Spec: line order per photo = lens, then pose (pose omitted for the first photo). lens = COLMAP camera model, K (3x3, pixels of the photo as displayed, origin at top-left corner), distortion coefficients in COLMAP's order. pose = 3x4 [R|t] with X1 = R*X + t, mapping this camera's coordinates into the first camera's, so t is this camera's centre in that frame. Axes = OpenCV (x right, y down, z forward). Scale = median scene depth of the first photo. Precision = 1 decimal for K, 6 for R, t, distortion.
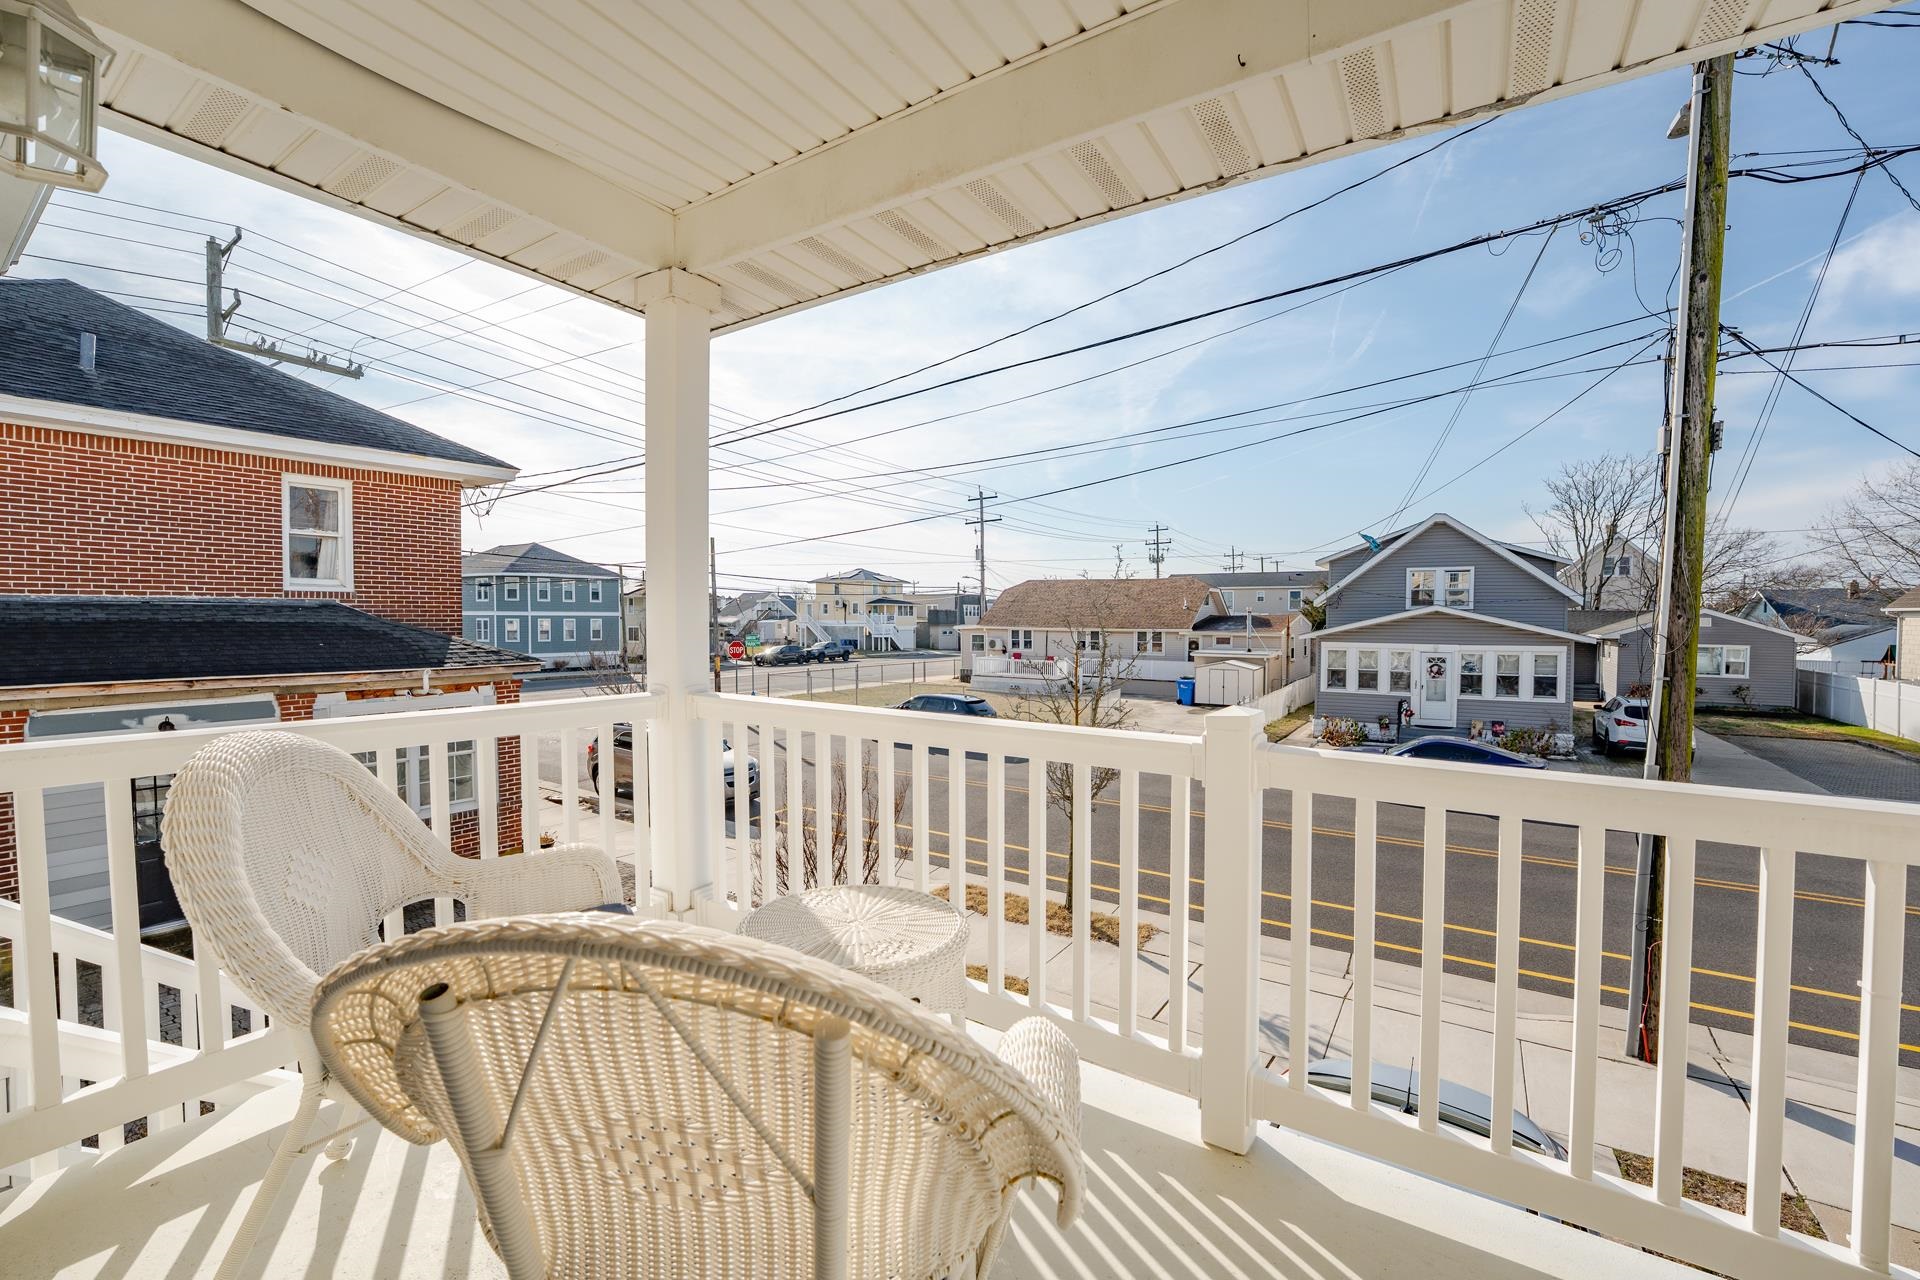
lens RADIAL K [[775.7, 0, 1019.5], [0, 775.7, 641.8], [0, 0, 1]] dist [-0.023146, -0.000017]
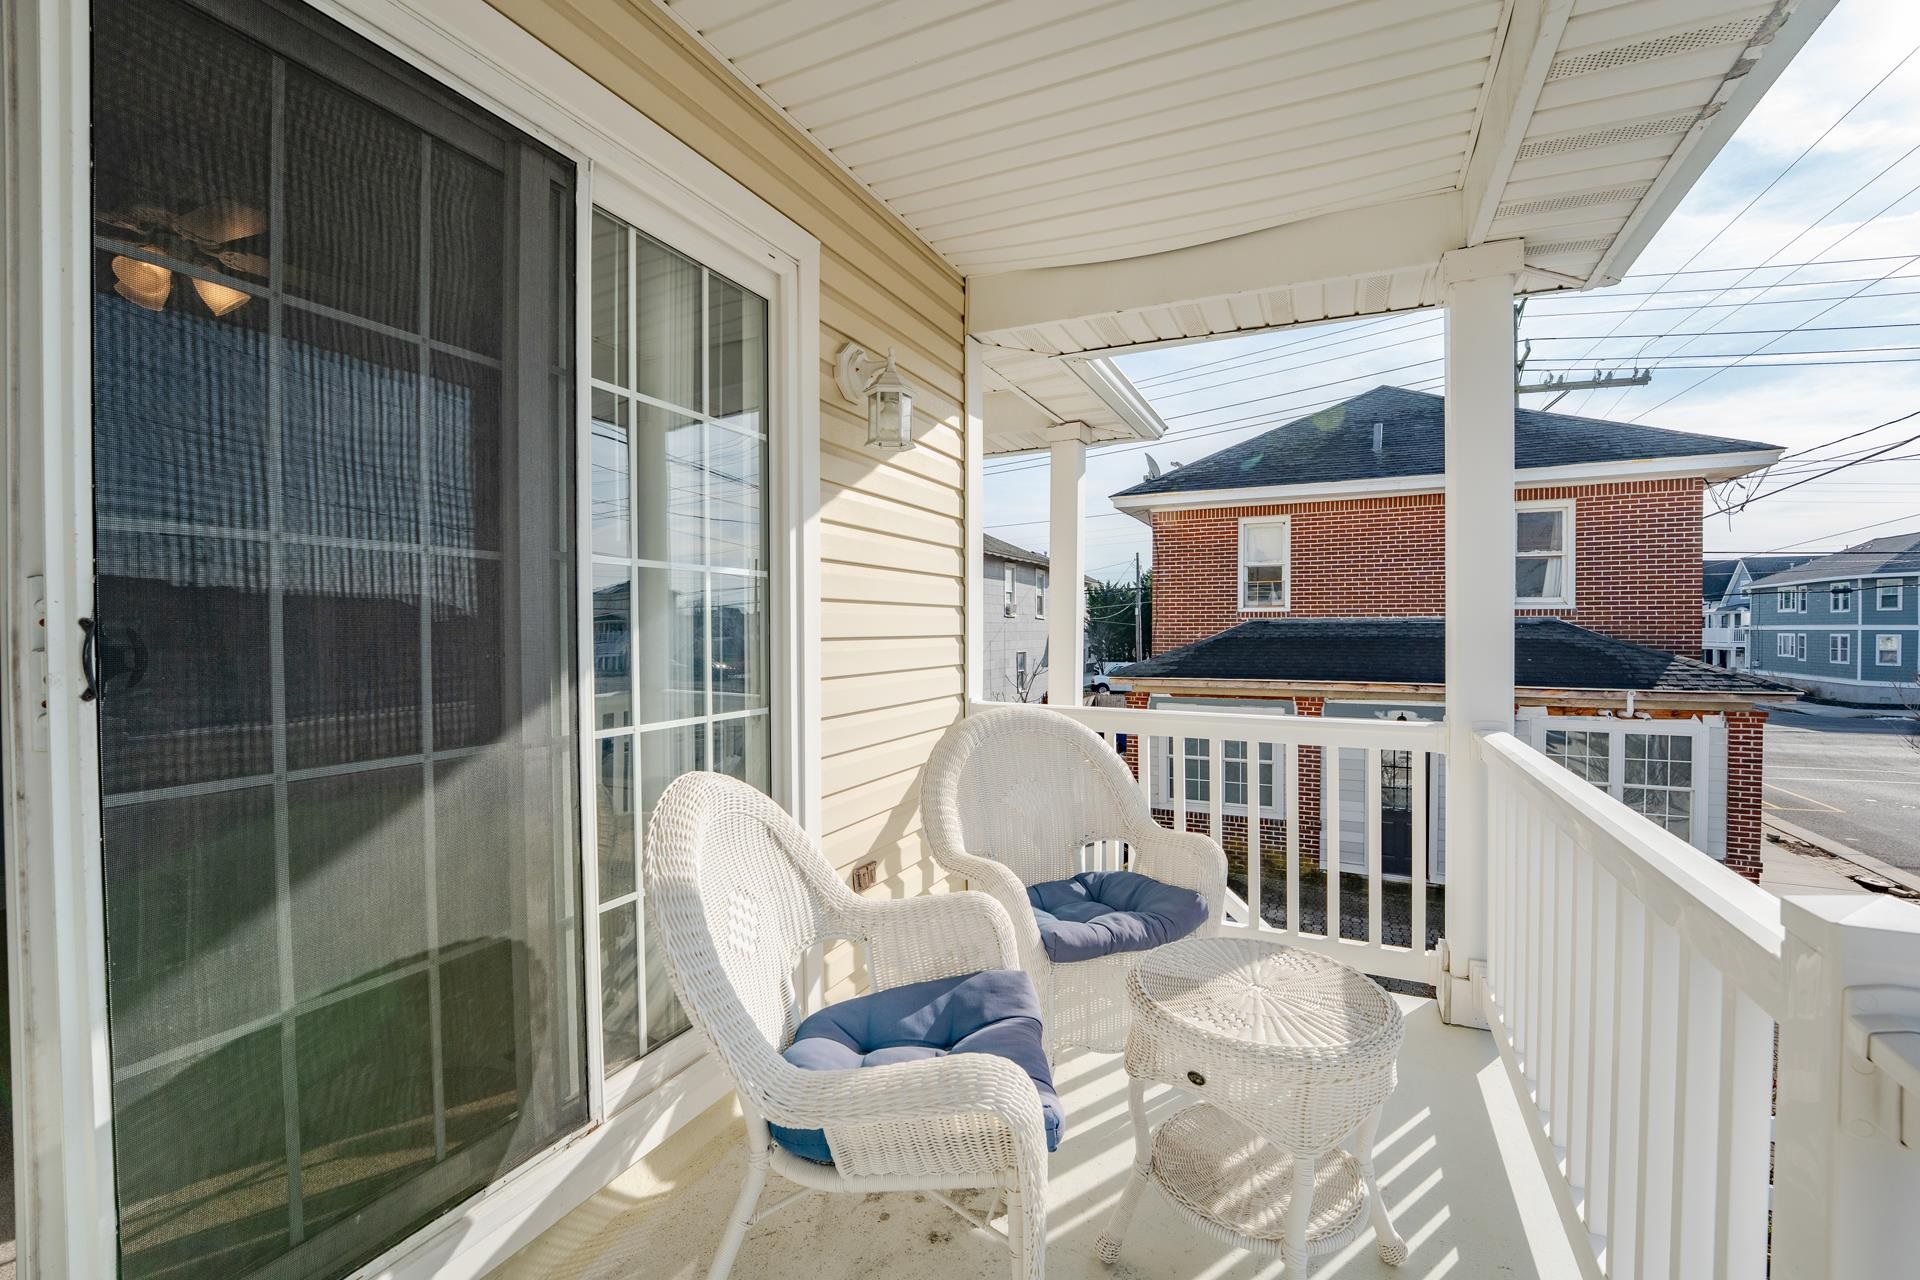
lens RADIAL K [[806.8, 0, 949.4], [0, 806.8, 635.9], [0, 0, 1]] dist [-0.013932, -0.000070]
pose [[0.087038, 0.005090, -0.996192, 0.106810], [-0.031535, 0.999500, 0.002352, -0.005938], [0.995706, 0.031210, 0.087155, 0.087039]]
